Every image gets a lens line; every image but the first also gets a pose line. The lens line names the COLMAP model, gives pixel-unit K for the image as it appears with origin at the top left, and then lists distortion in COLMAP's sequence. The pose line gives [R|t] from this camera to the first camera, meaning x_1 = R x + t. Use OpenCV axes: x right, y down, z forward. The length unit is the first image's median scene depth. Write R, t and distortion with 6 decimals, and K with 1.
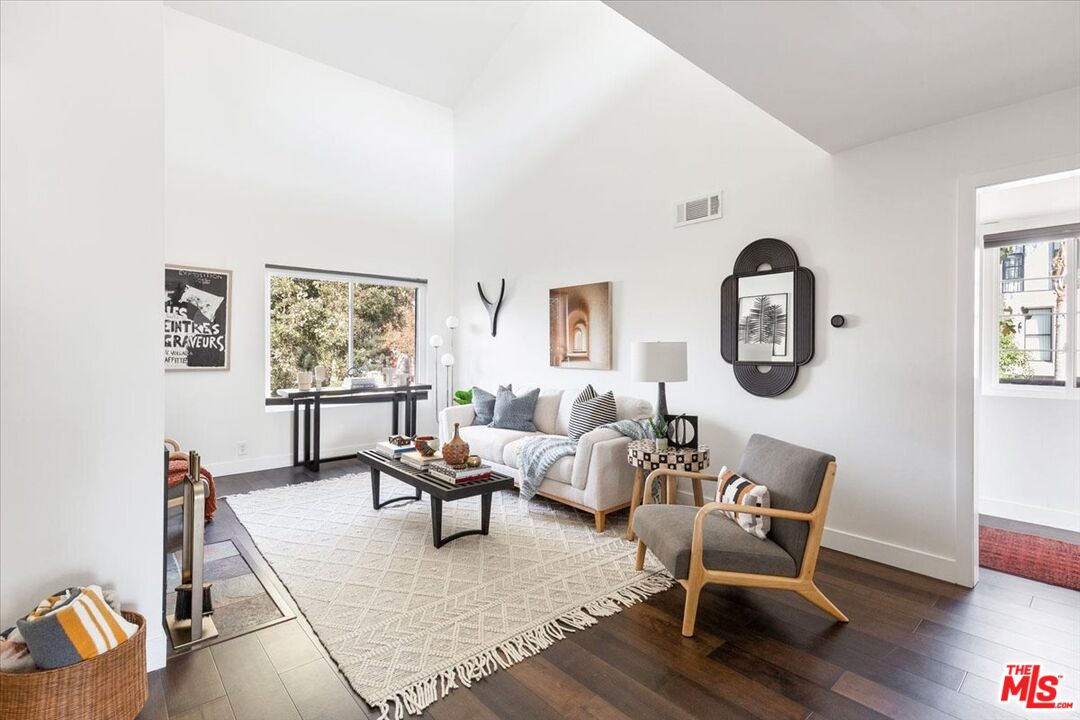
lens RADIAL K [[497.6, 0, 532.8], [0, 497.6, 355.9], [0, 0, 1]] dist [0.000918, 0.000151]
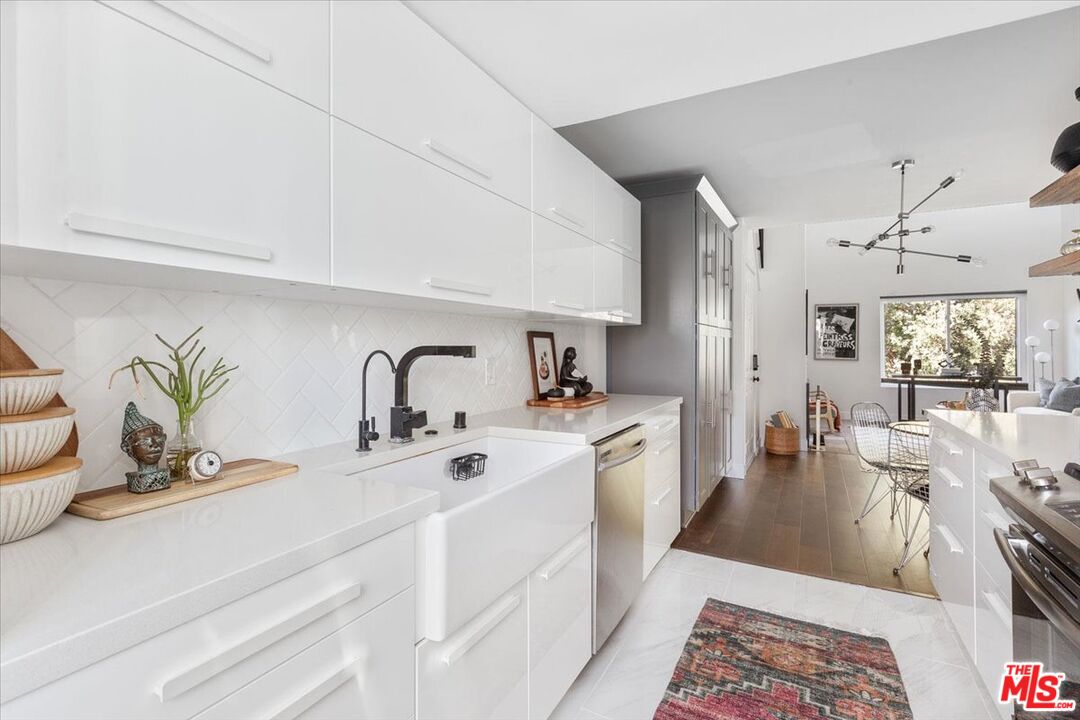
lens RADIAL K [[503.5, 0, 539.5], [0, 503.5, 345.1], [0, 0, 1]] dist [0.000909, 0.000047]
pose [[0.356138, -0.007021, -0.934407, 0.670857], [-0.012729, 0.999843, -0.012364, 0.012008], [0.934347, 0.016297, 0.355993, -0.702346]]
